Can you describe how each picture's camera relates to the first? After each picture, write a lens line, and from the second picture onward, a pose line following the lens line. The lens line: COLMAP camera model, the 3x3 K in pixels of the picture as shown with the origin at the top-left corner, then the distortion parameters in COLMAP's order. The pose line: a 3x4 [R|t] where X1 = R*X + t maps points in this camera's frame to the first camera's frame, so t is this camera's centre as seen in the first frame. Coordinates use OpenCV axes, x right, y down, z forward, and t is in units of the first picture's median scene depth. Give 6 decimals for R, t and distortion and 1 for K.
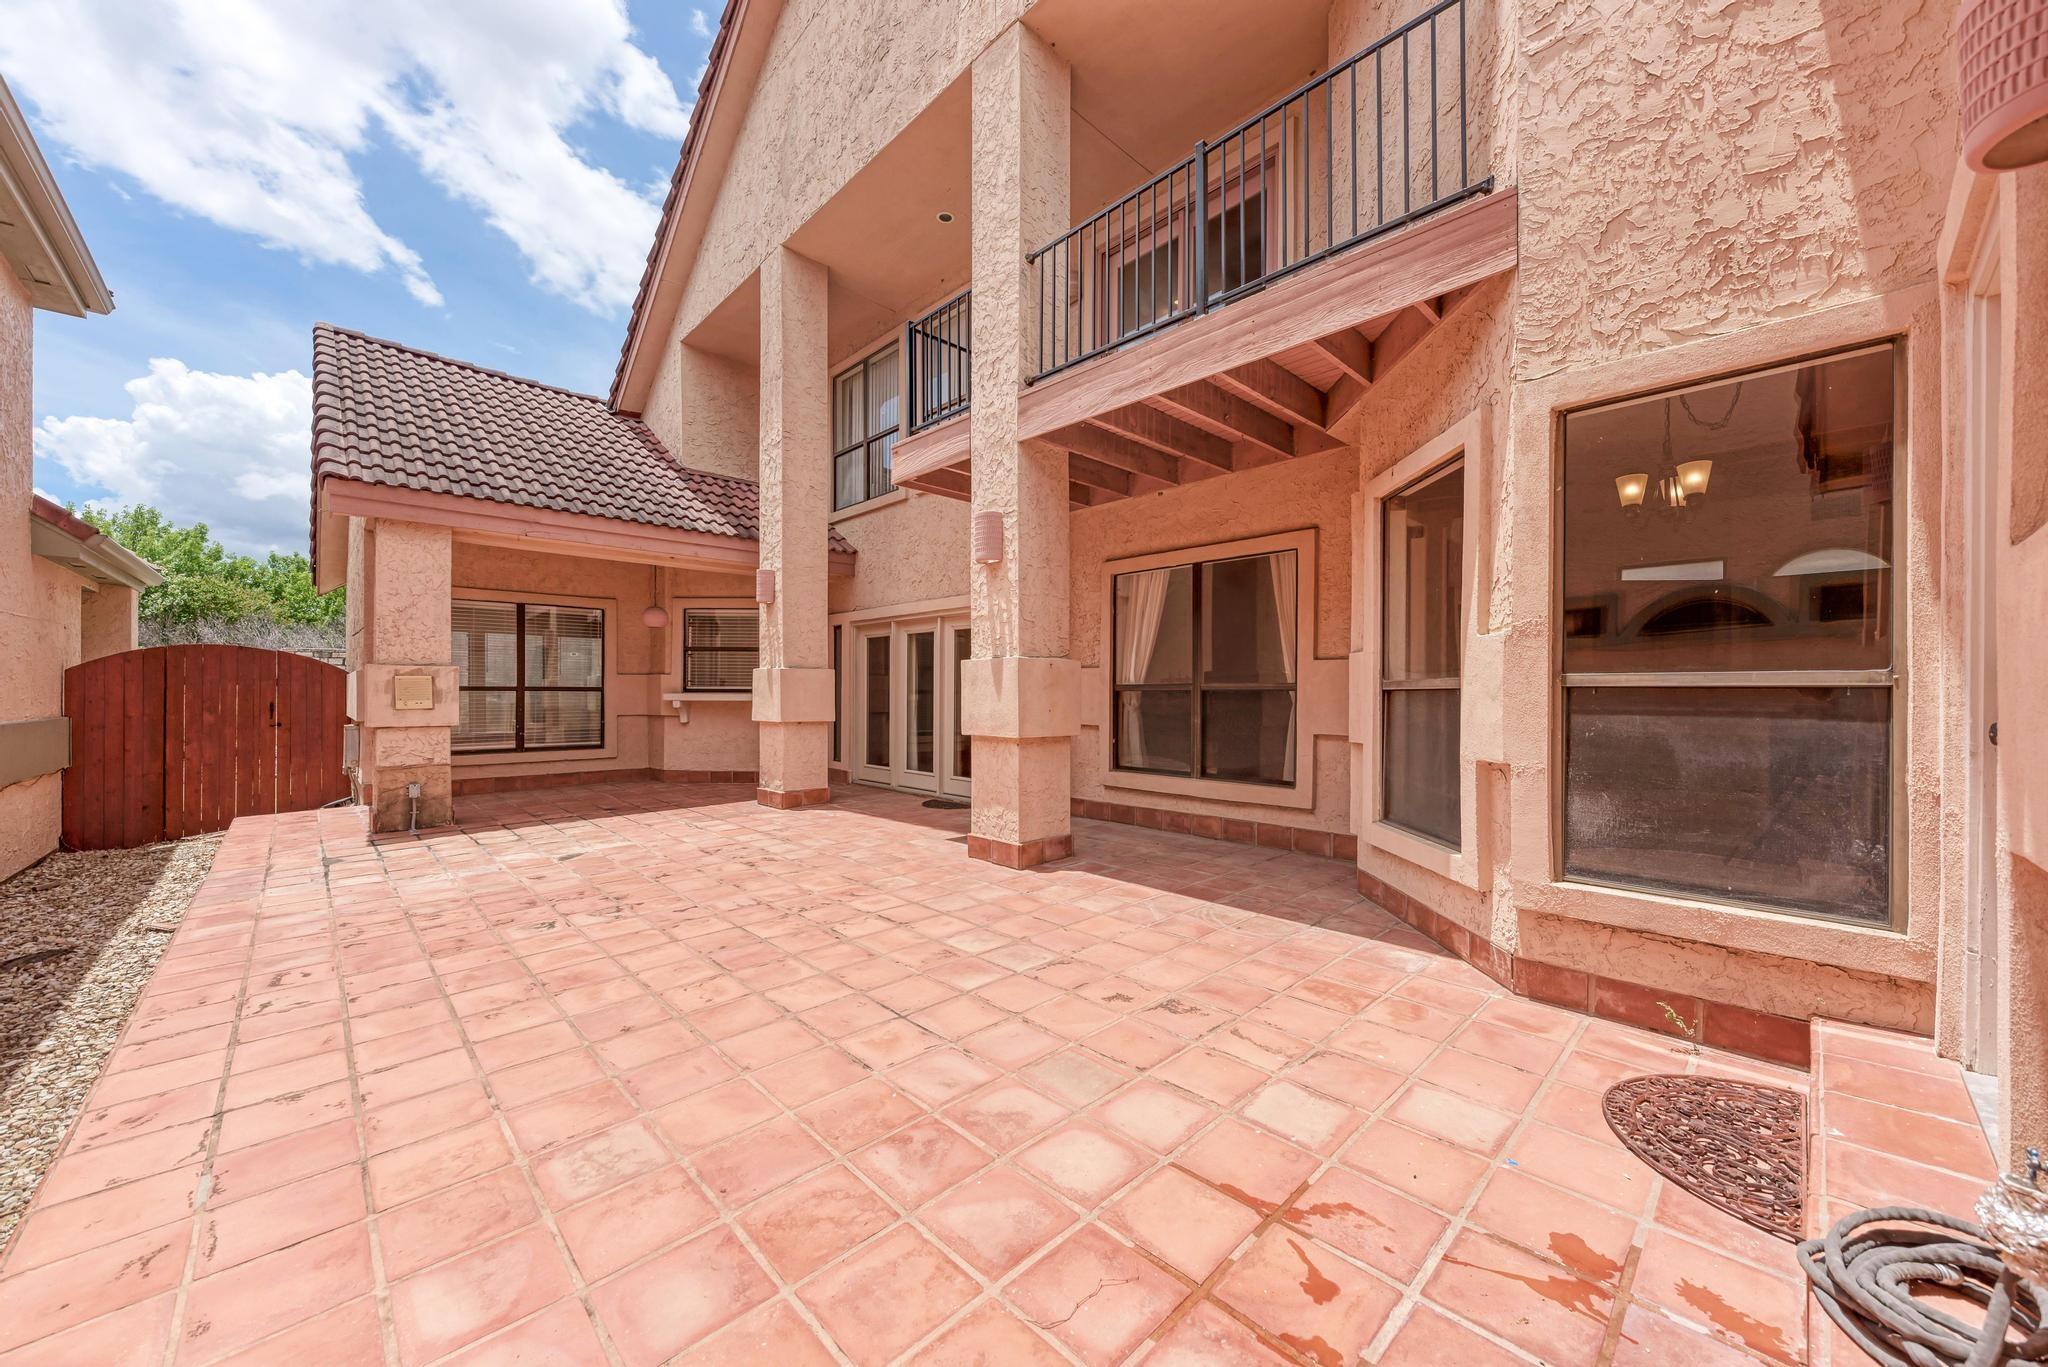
lens RADIAL K [[740.8, 0, 1028.2], [0, 740.8, 693.4], [0, 0, 1]] dist [0.012091, -0.007205]
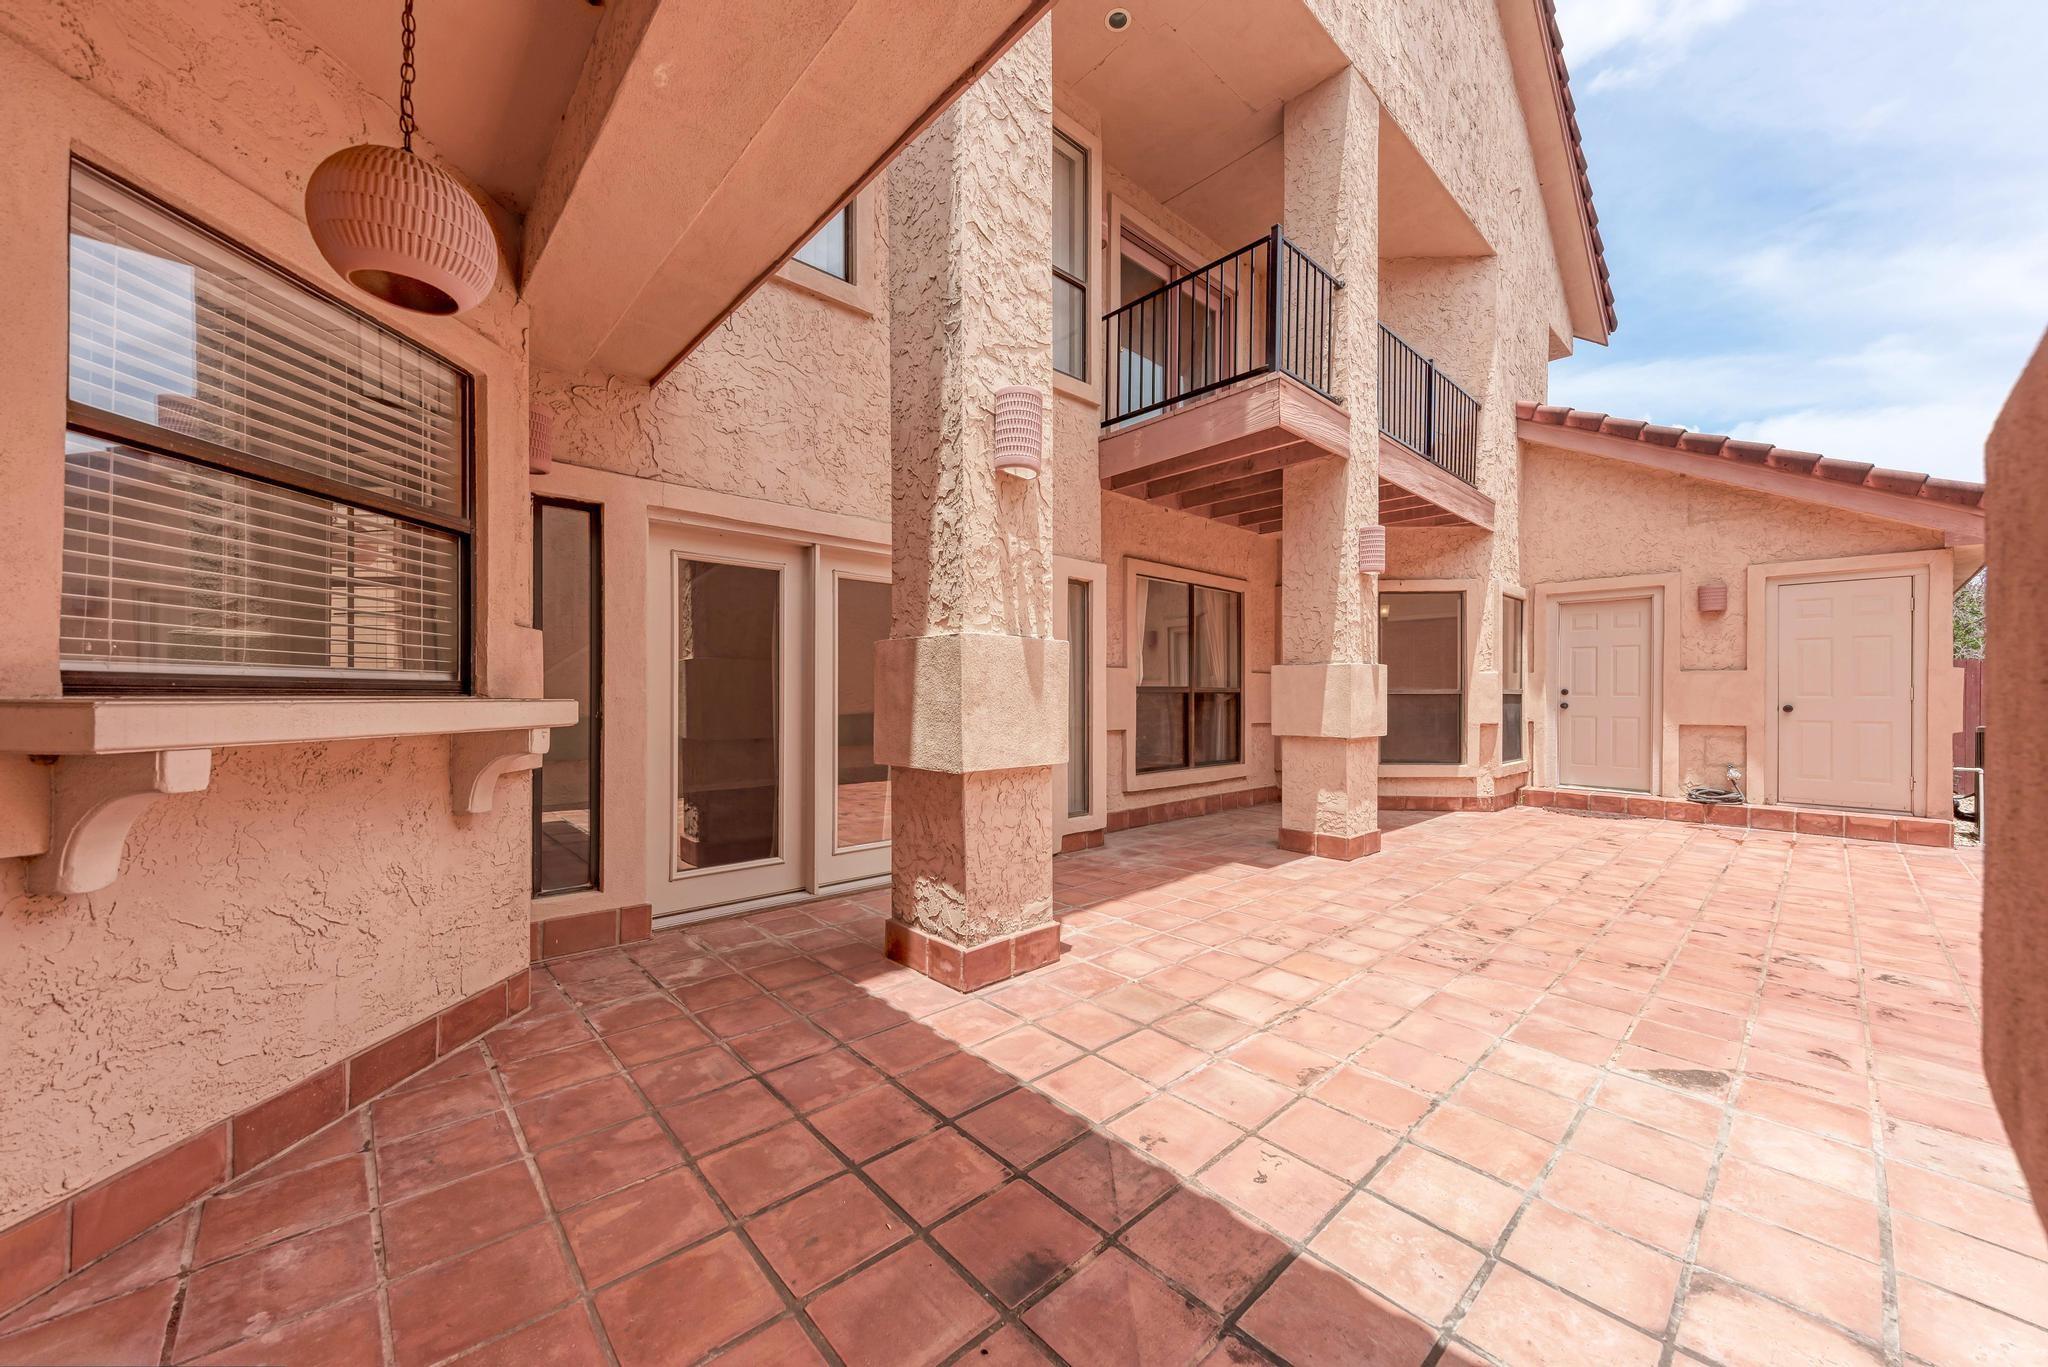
lens RADIAL K [[740.8, 0, 1028.2], [0, 740.8, 693.4], [0, 0, 1]] dist [0.012091, -0.007205]
pose [[0.020588, -0.001090, 0.999787, -1.106679], [-0.004151, 0.999991, 0.001176, -0.004306], [-0.999779, -0.004174, 0.020584, 1.441419]]
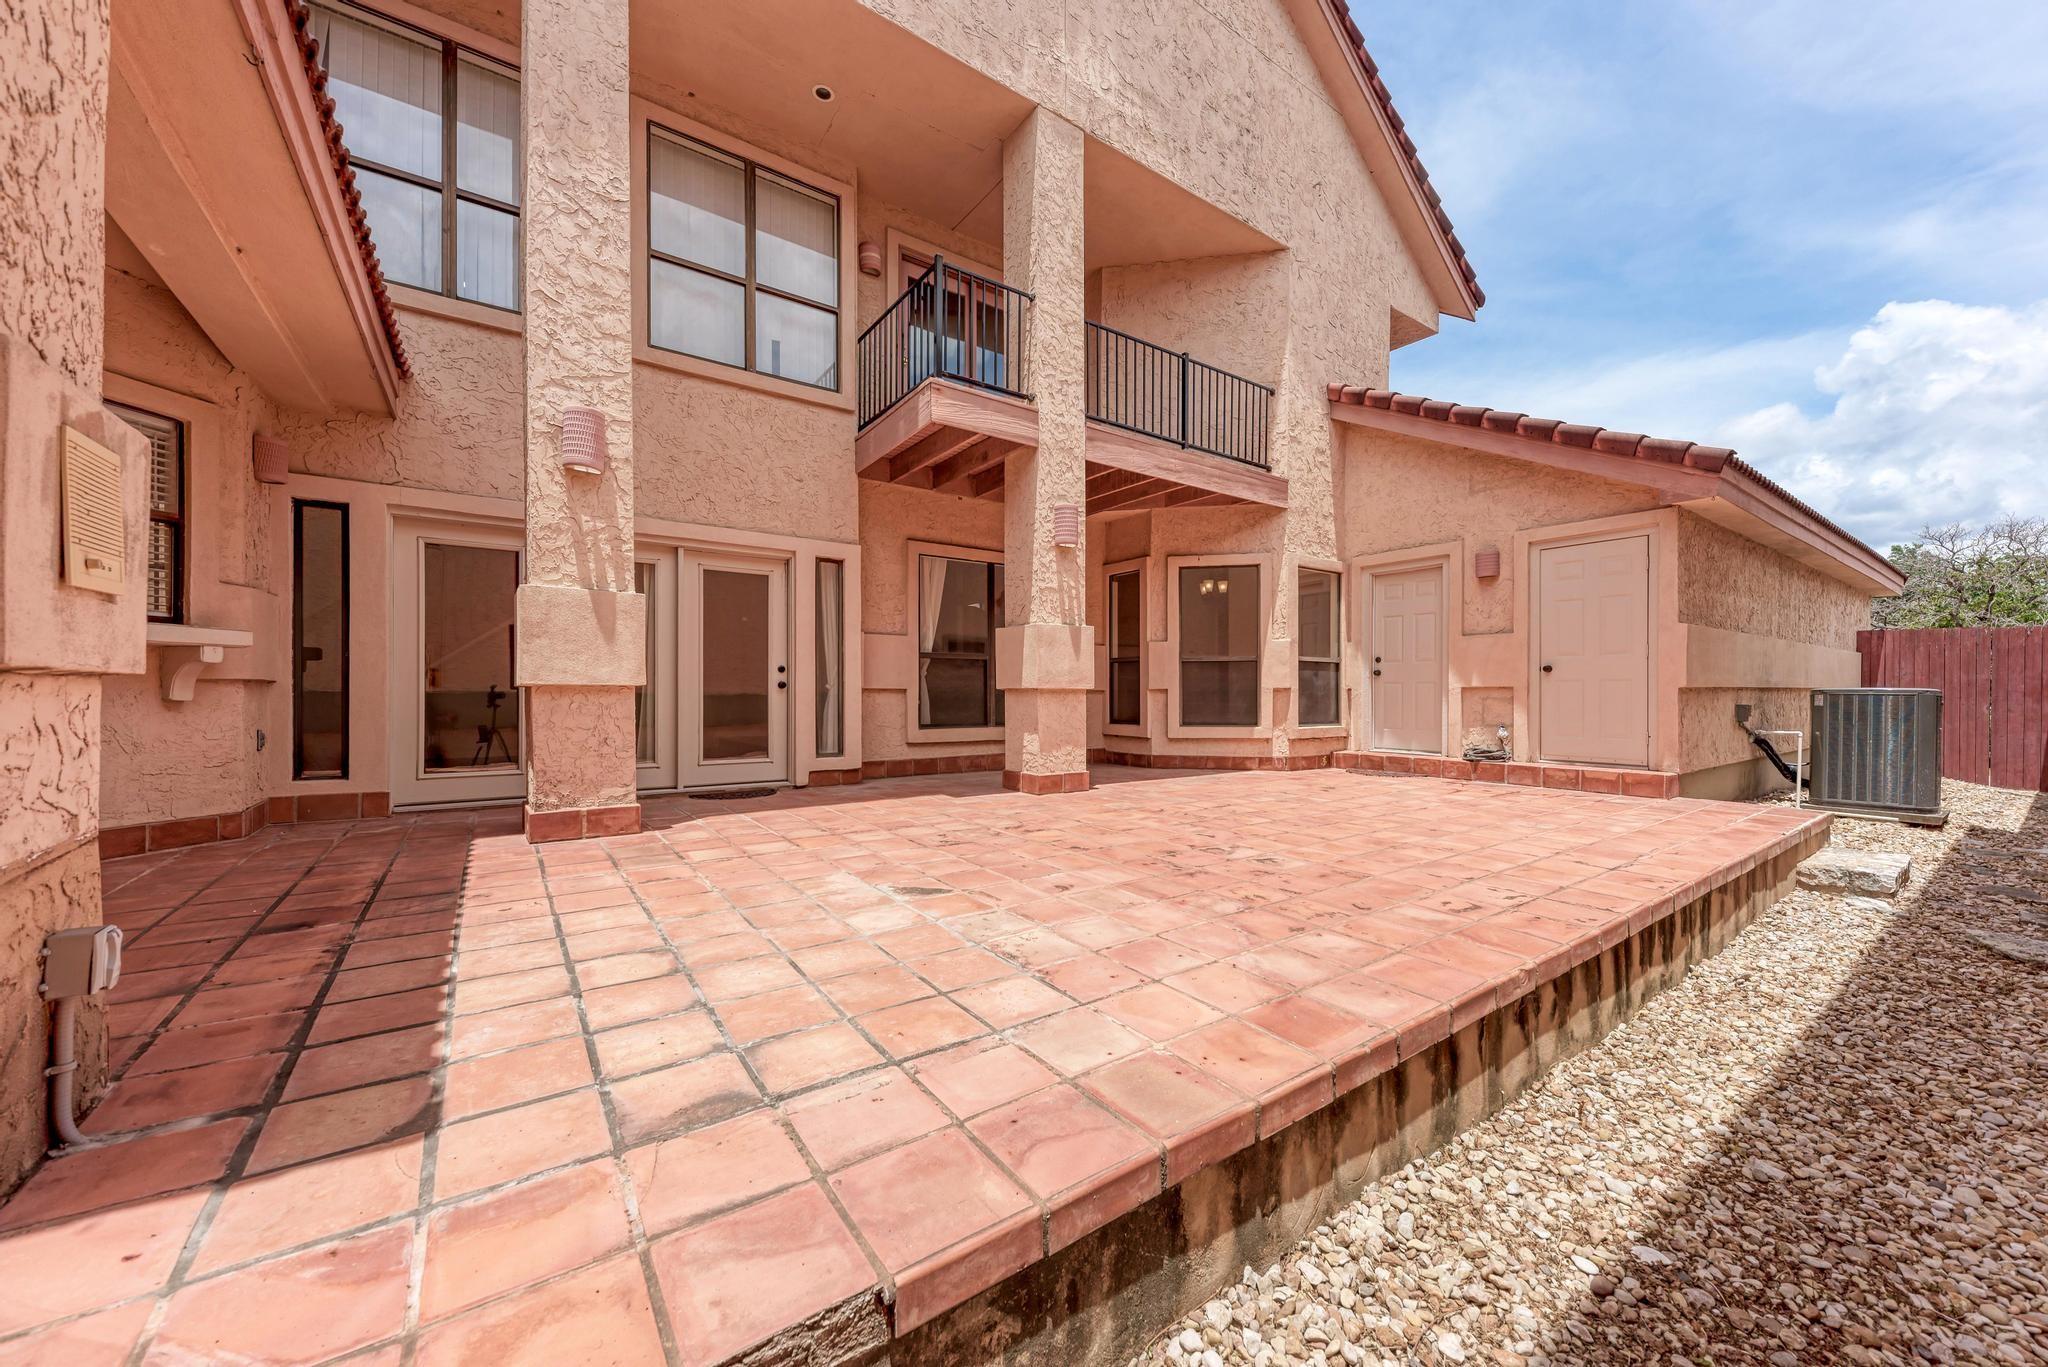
lens RADIAL K [[740.8, 0, 1028.2], [0, 740.8, 693.4], [0, 0, 1]] dist [0.012091, -0.007205]
pose [[0.148153, -0.000799, 0.988964, -1.245604], [-0.001540, 0.999998, 0.001038, 0.063217], [-0.988963, -0.001676, 0.148152, 0.864056]]
